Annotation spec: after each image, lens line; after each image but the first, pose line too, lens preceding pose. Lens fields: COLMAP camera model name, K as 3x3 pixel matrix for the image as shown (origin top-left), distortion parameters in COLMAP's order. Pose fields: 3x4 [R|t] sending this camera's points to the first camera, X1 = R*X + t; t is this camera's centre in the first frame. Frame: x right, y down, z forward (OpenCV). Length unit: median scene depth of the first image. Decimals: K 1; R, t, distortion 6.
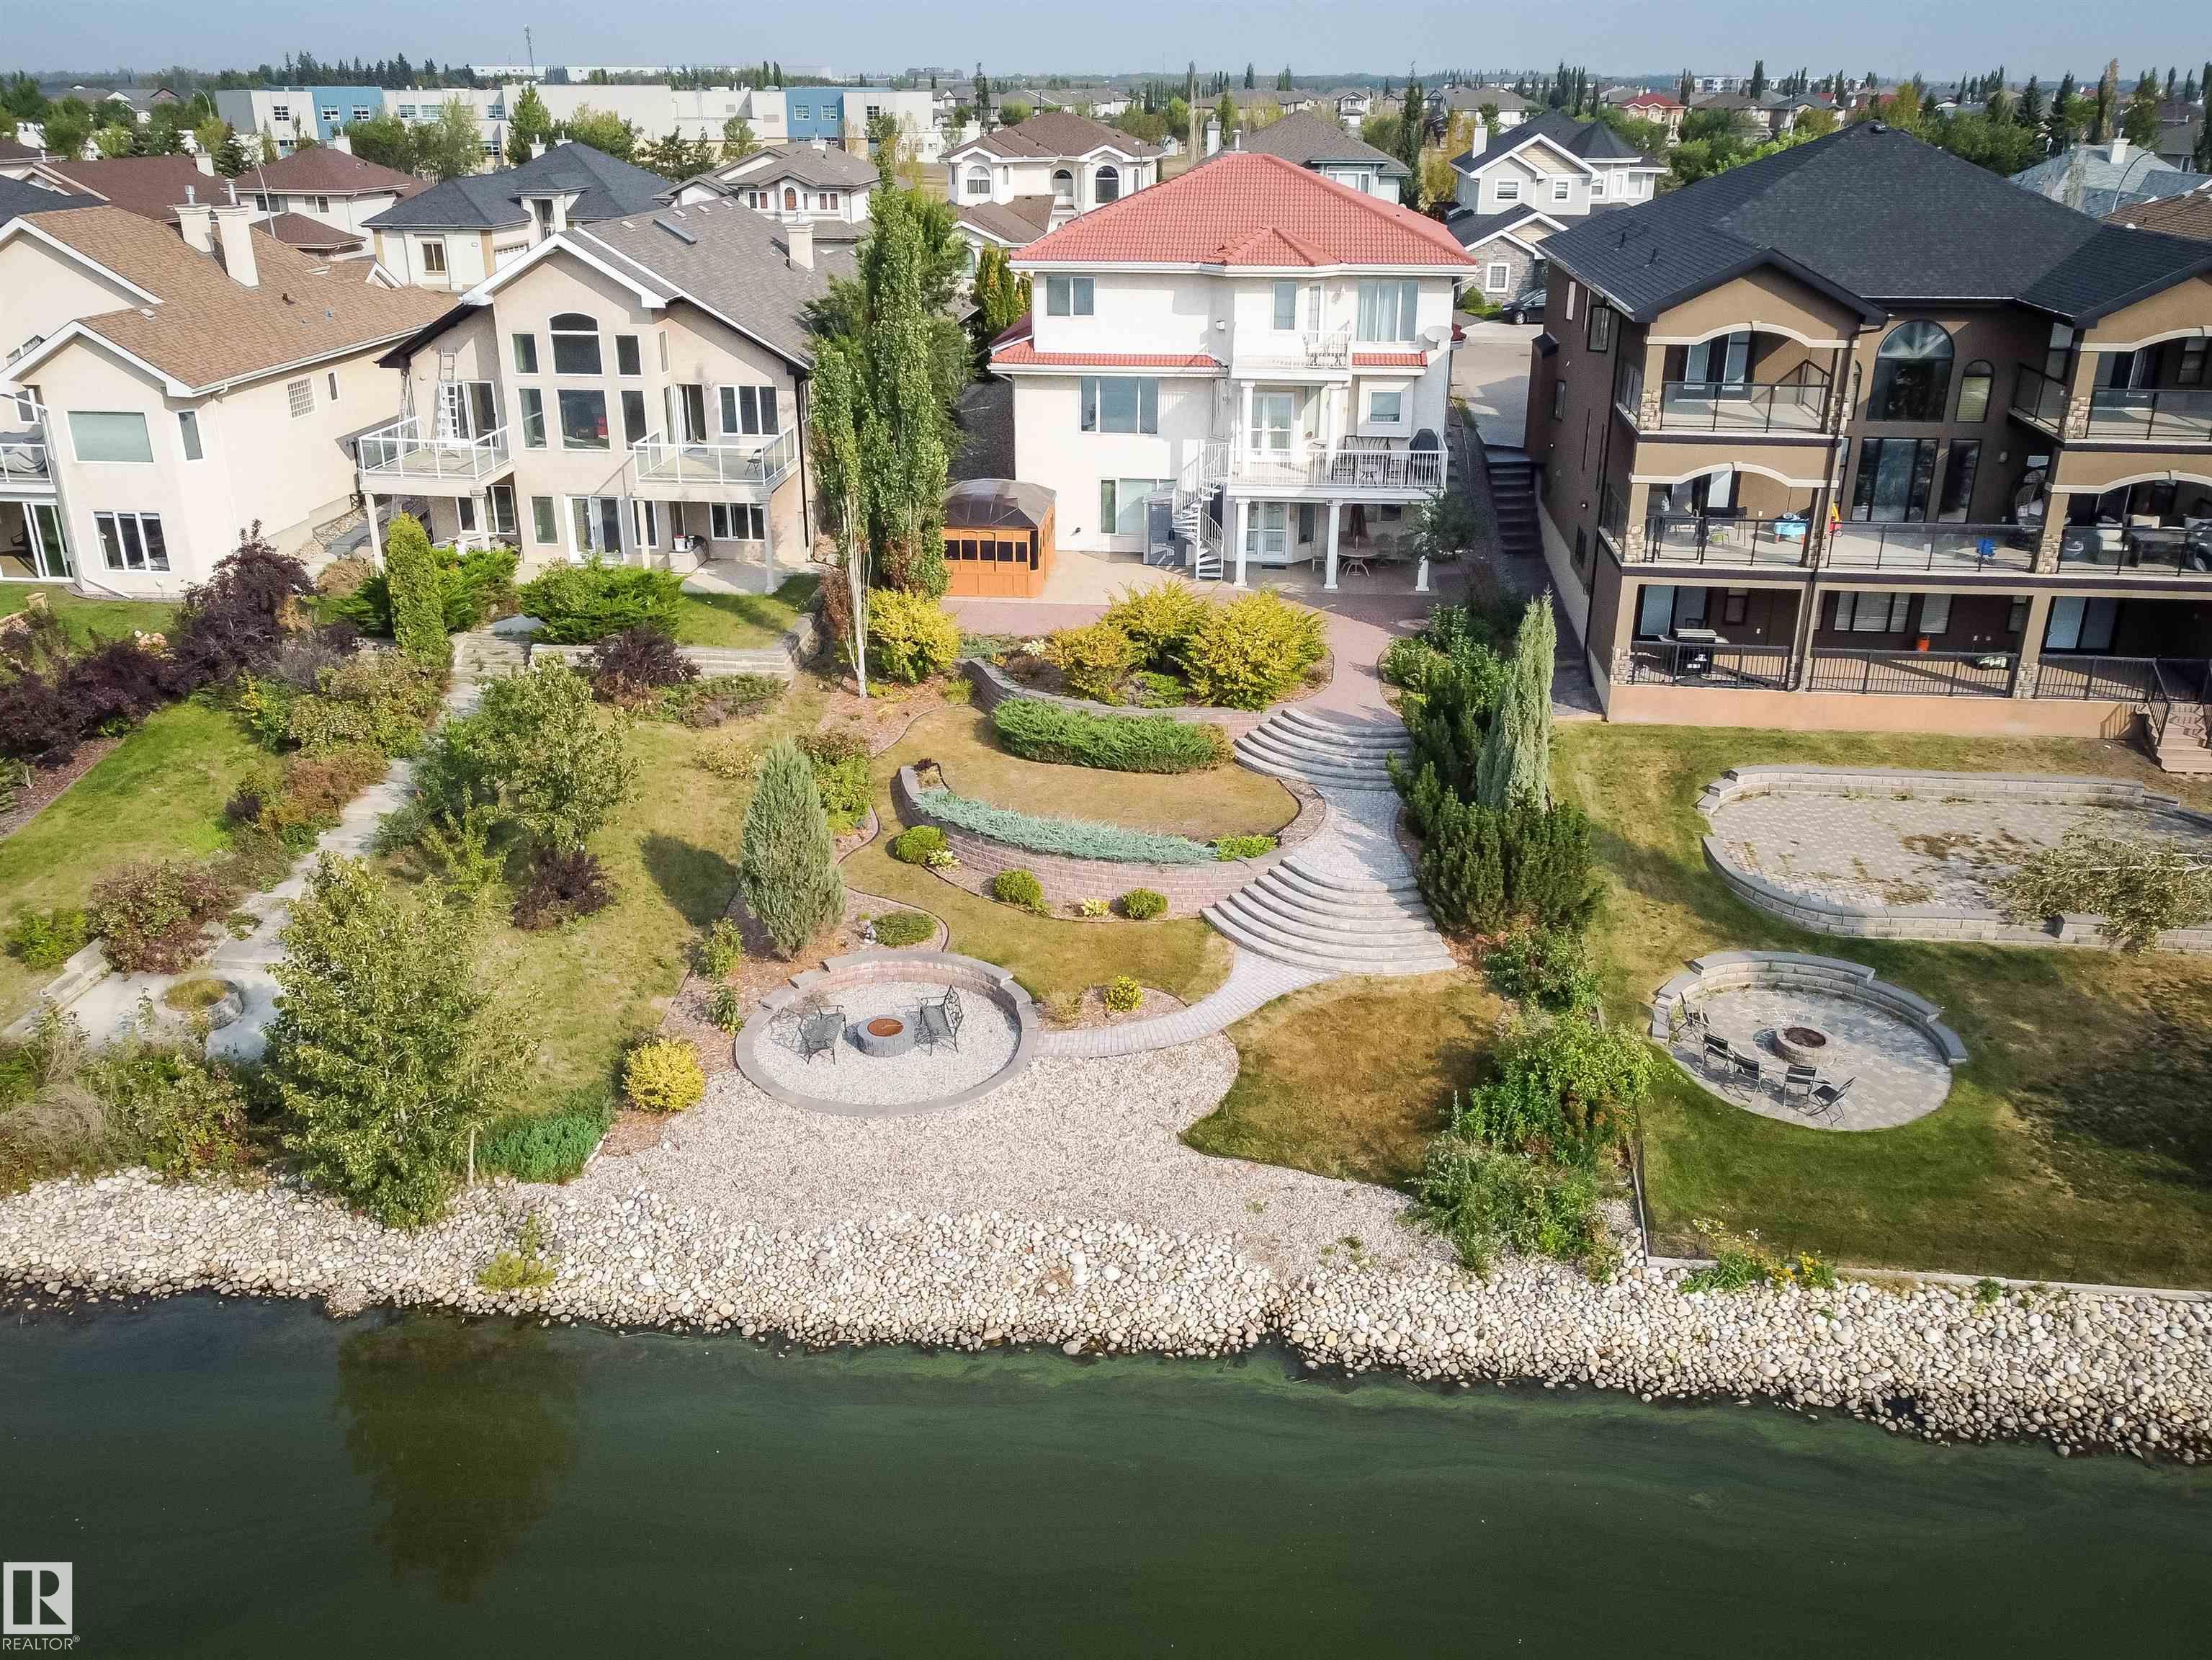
lens RADIAL K [[1702.0, 0, 1115.1], [0, 1702.0, 800.7], [0, 0, 1]] dist [0.008541, -0.009913]
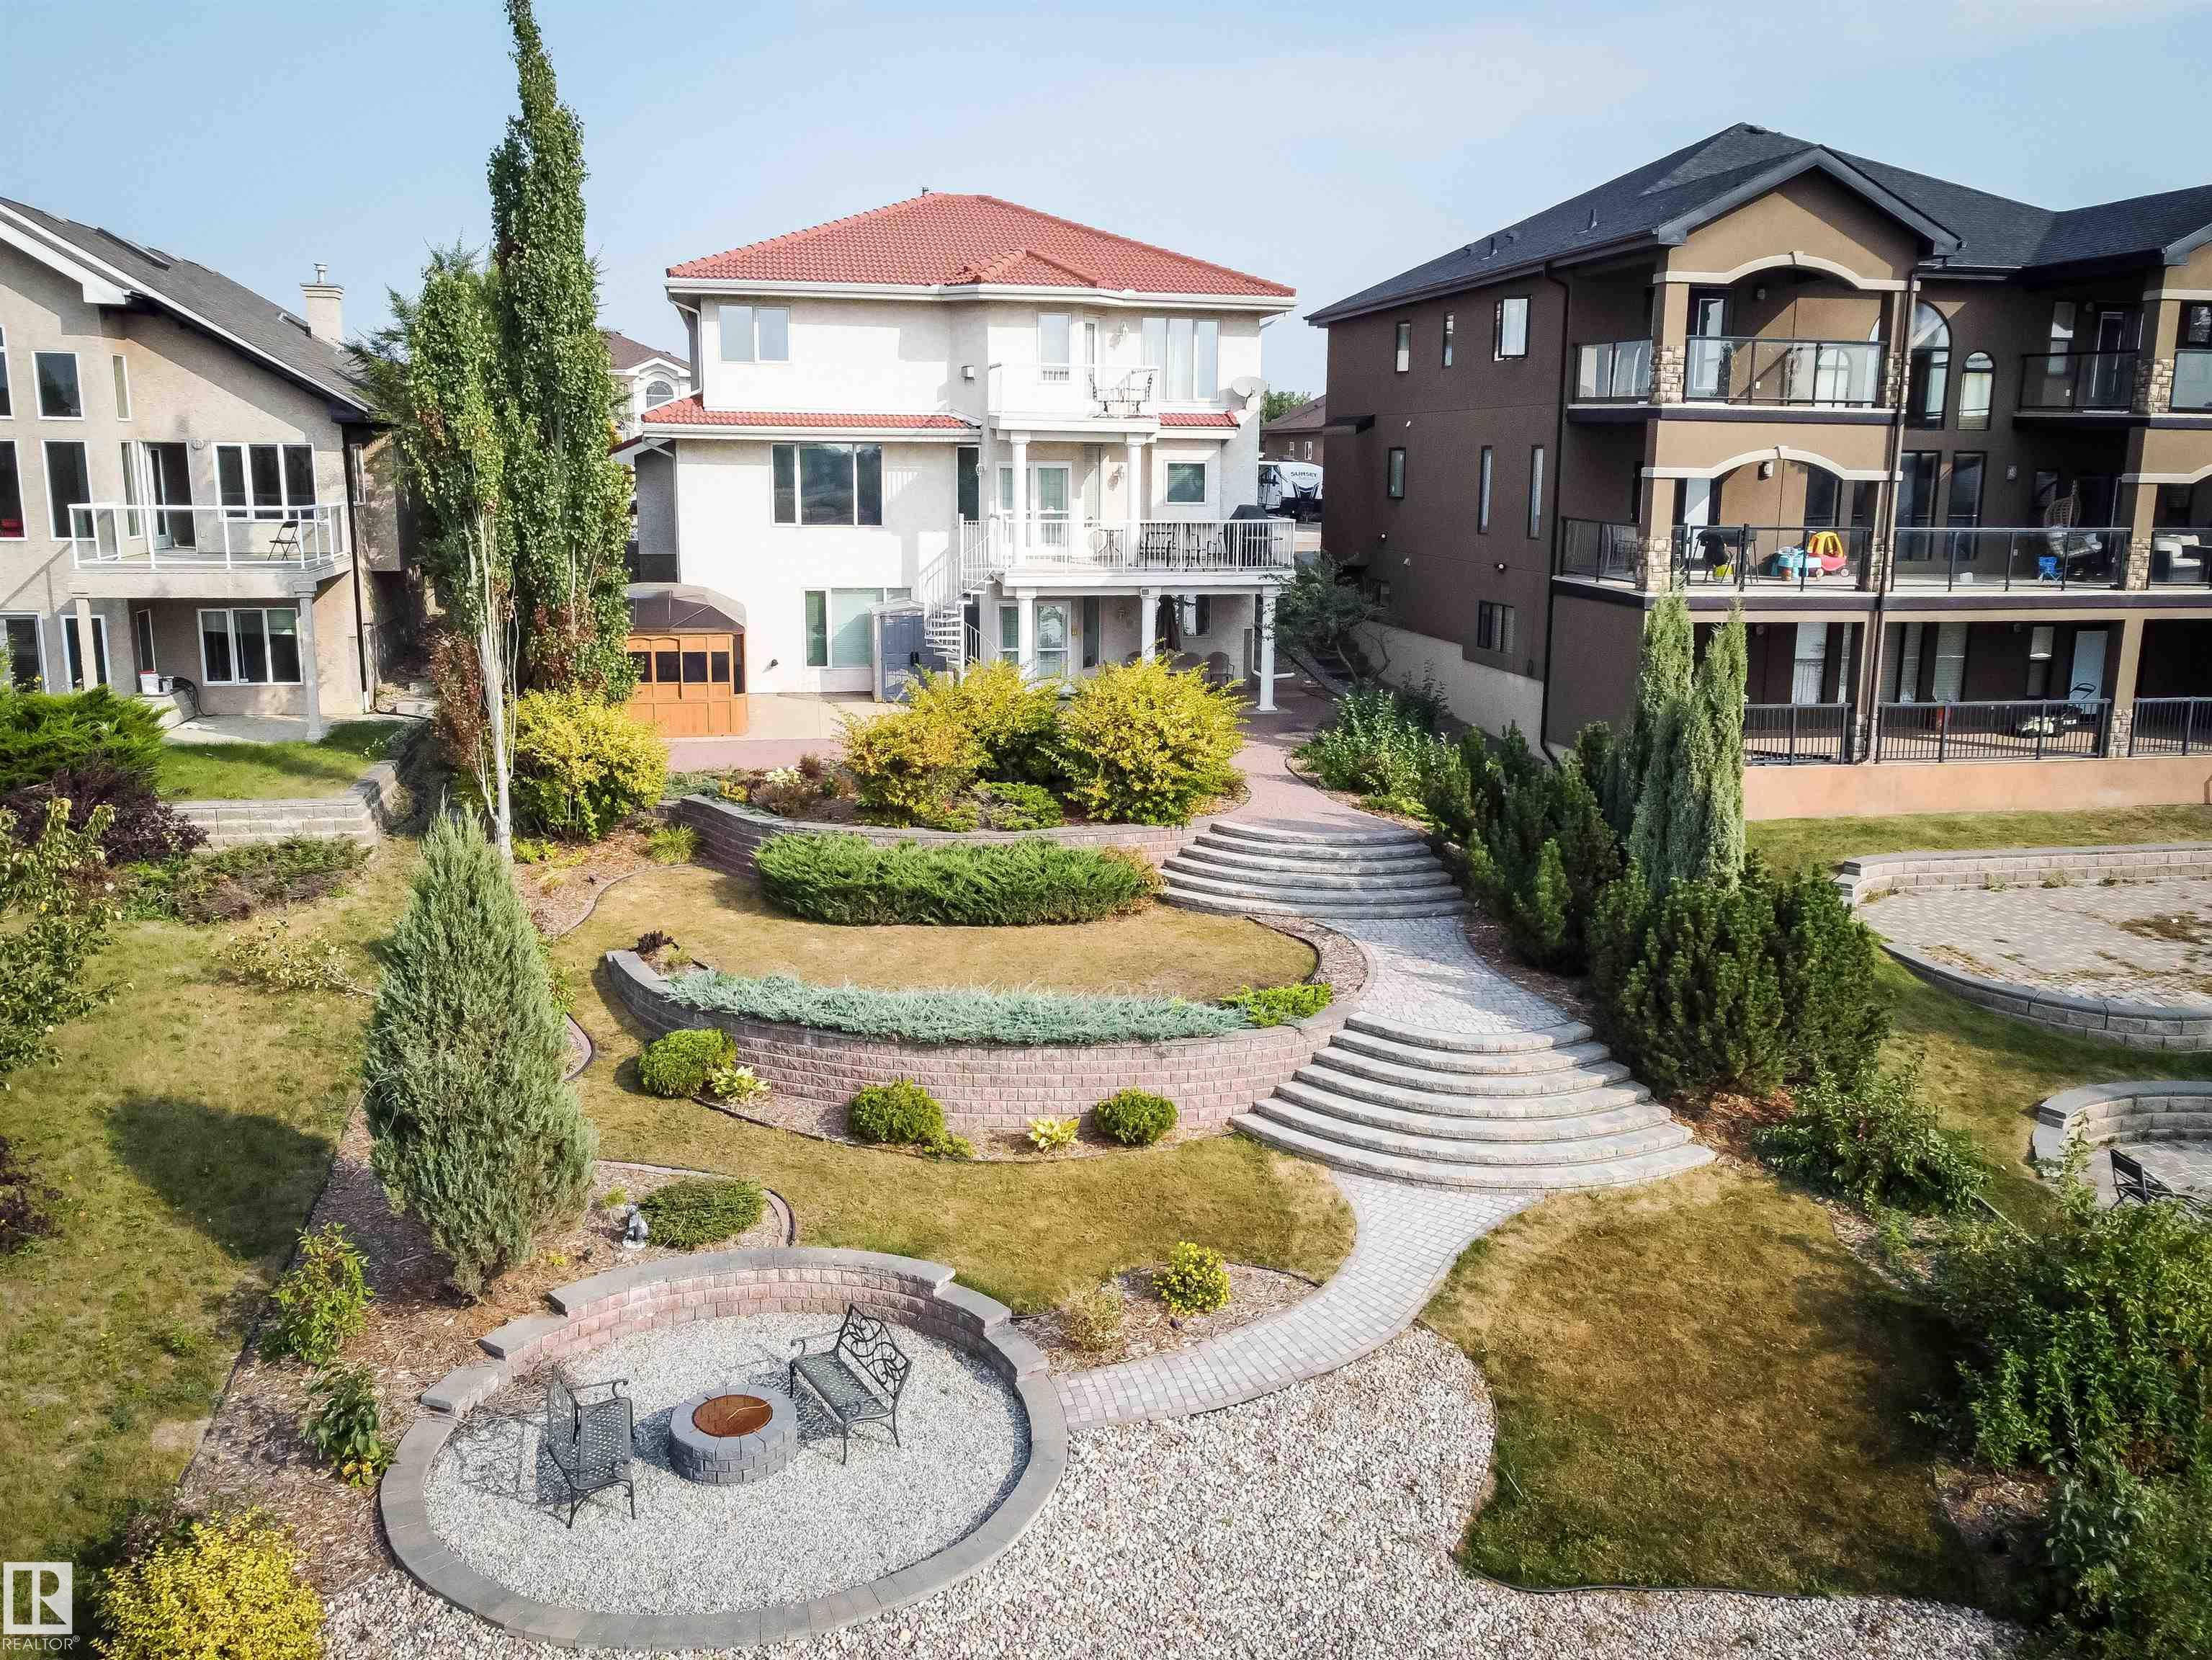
lens RADIAL K [[1719.9, 0, 1115.3], [0, 1719.9, 822.3], [0, 0, 1]] dist [0.002386, -0.005521]
pose [[0.957111, -0.052280, 0.284966, -0.124033], [0.101789, 0.981560, -0.161797, 0.048494], [-0.271253, 0.183864, 0.944784, 0.394724]]
